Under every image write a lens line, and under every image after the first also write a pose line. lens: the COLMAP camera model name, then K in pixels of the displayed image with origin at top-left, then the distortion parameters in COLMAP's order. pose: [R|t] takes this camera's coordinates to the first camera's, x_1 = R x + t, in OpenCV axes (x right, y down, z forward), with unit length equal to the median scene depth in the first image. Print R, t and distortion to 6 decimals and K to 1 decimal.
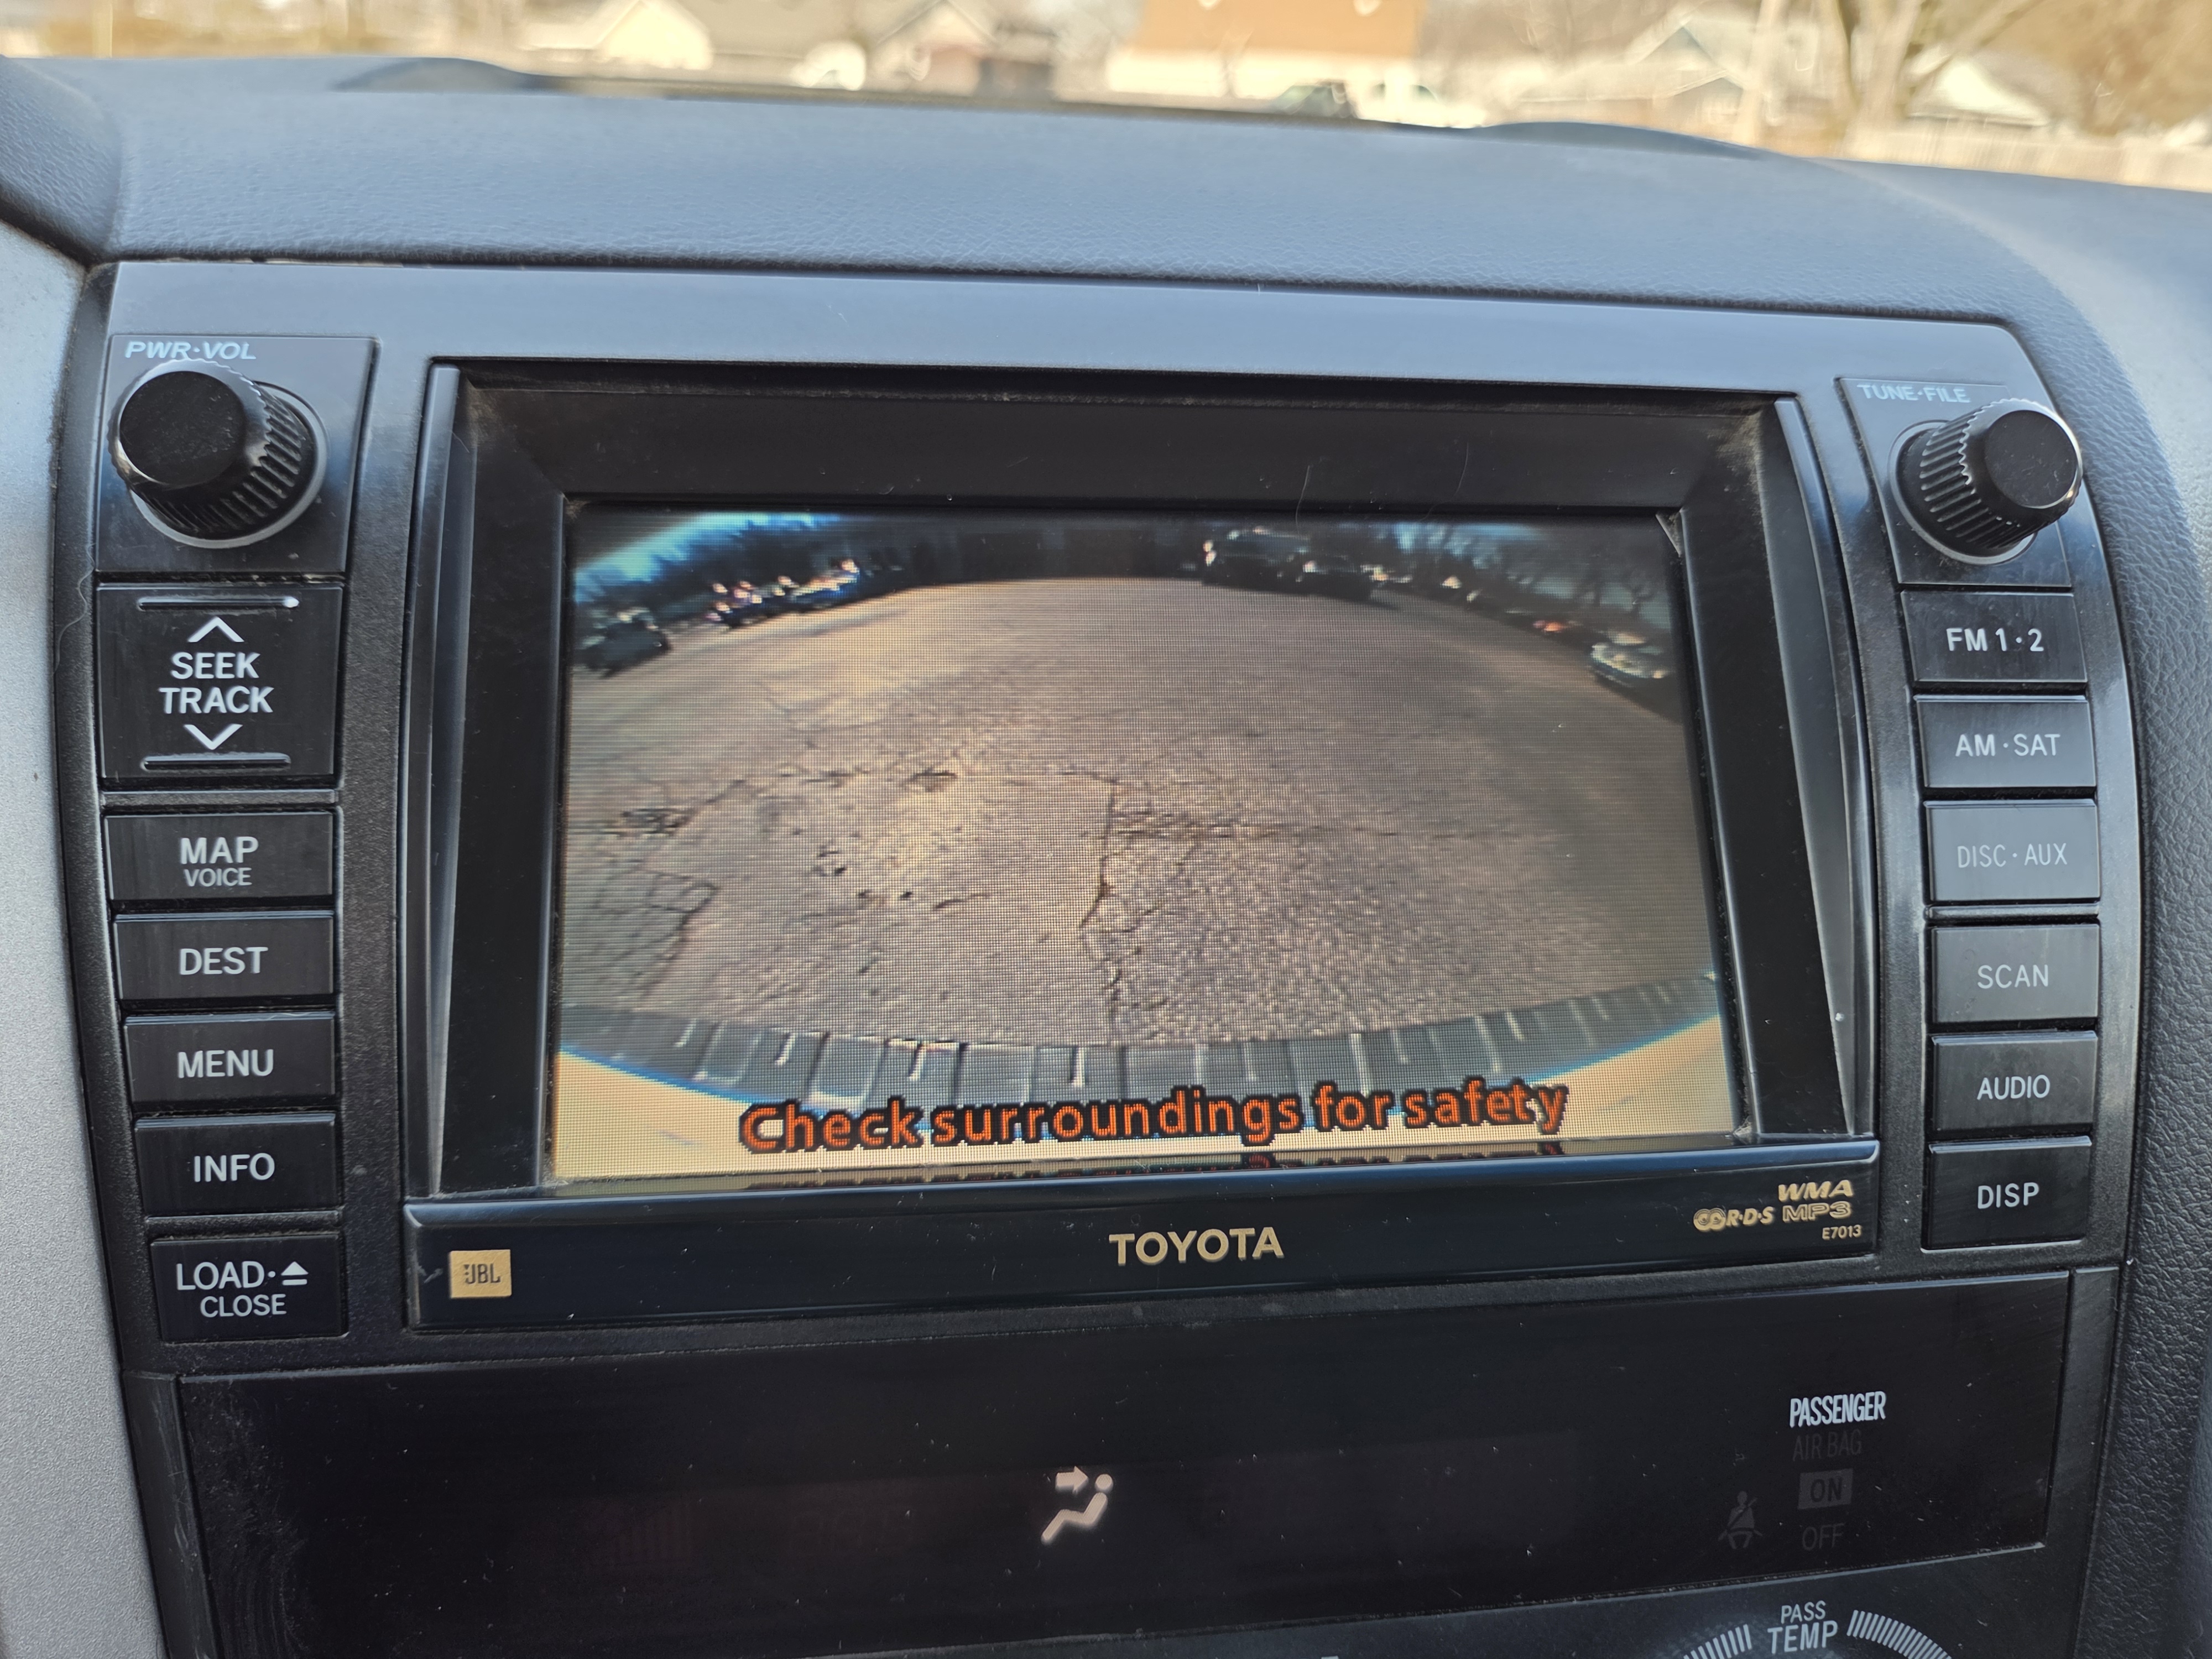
lens RADIAL K [[1491.6, 0, 1112.0], [0, 1491.6, 821.2], [0, 0, 1]] dist [0.031647, 0.002874]
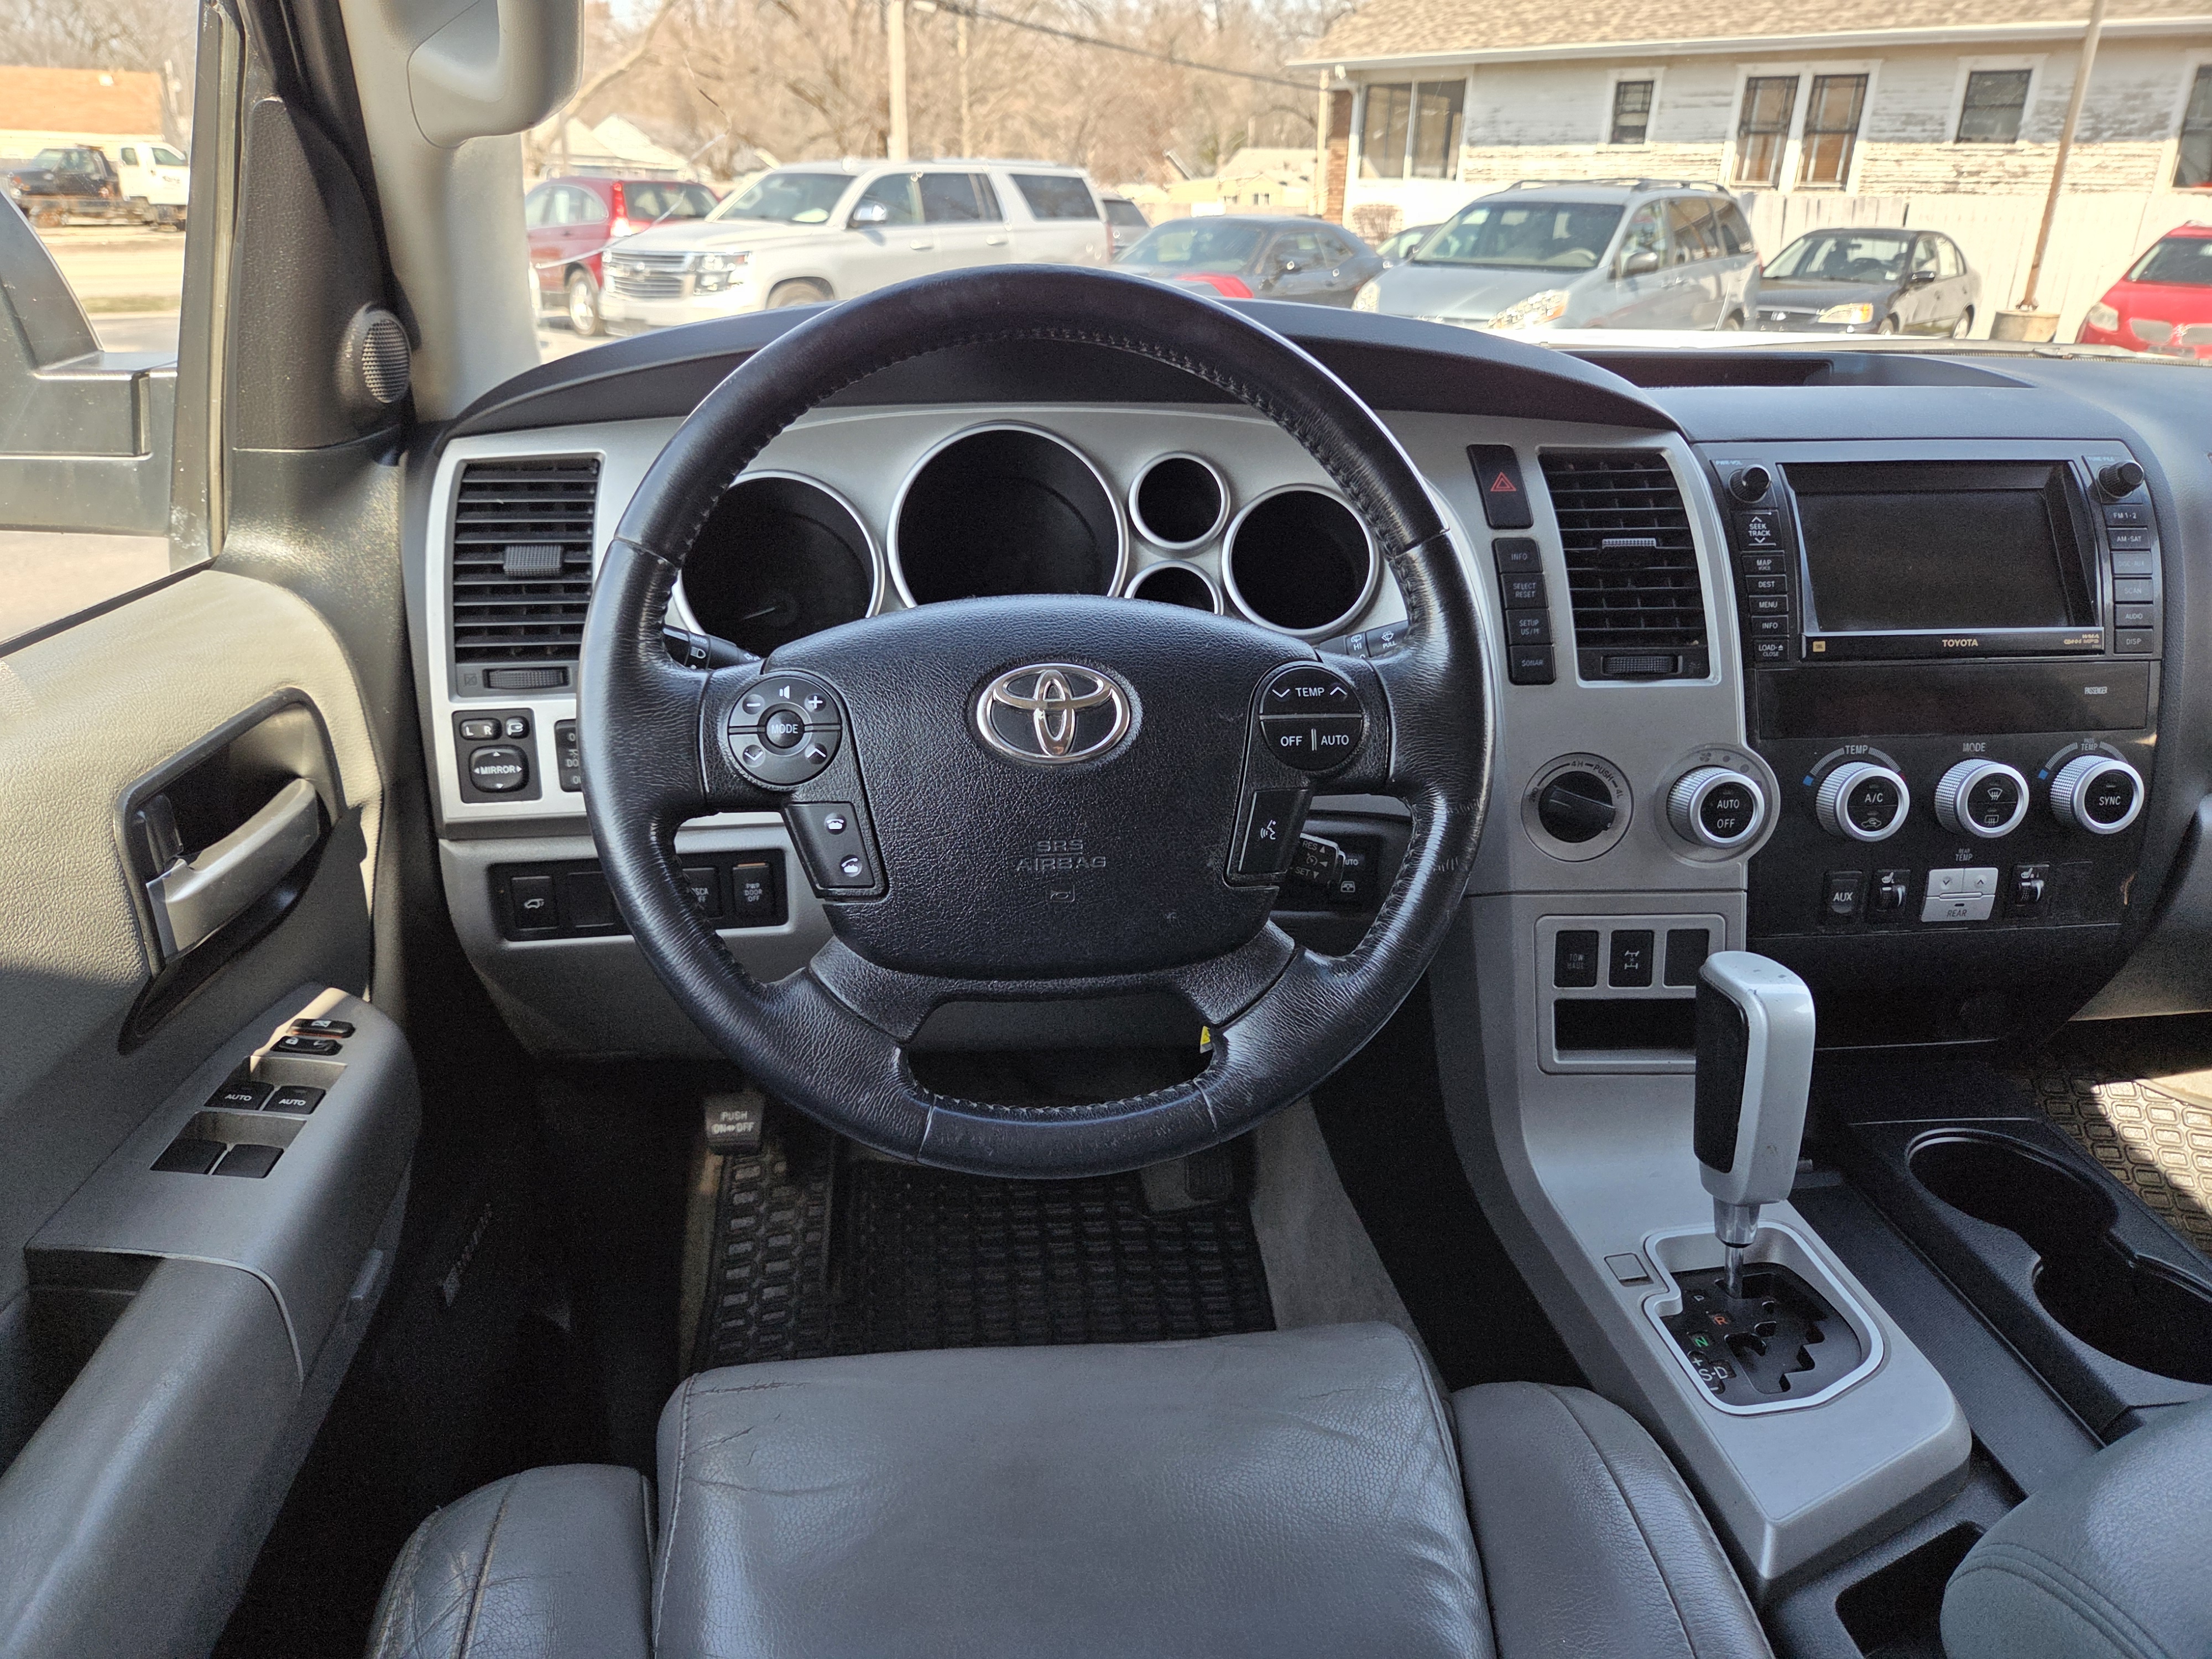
lens RADIAL K [[1491.6, 0, 1103.8], [0, 1491.6, 840.5], [0, 0, 1]] dist [0.031647, 0.002874]
pose [[0.999572, -0.025472, -0.014413, -2.330145], [0.024711, 0.998408, -0.050712, 0.970312], [0.015681, 0.050334, 0.998609, -3.384331]]
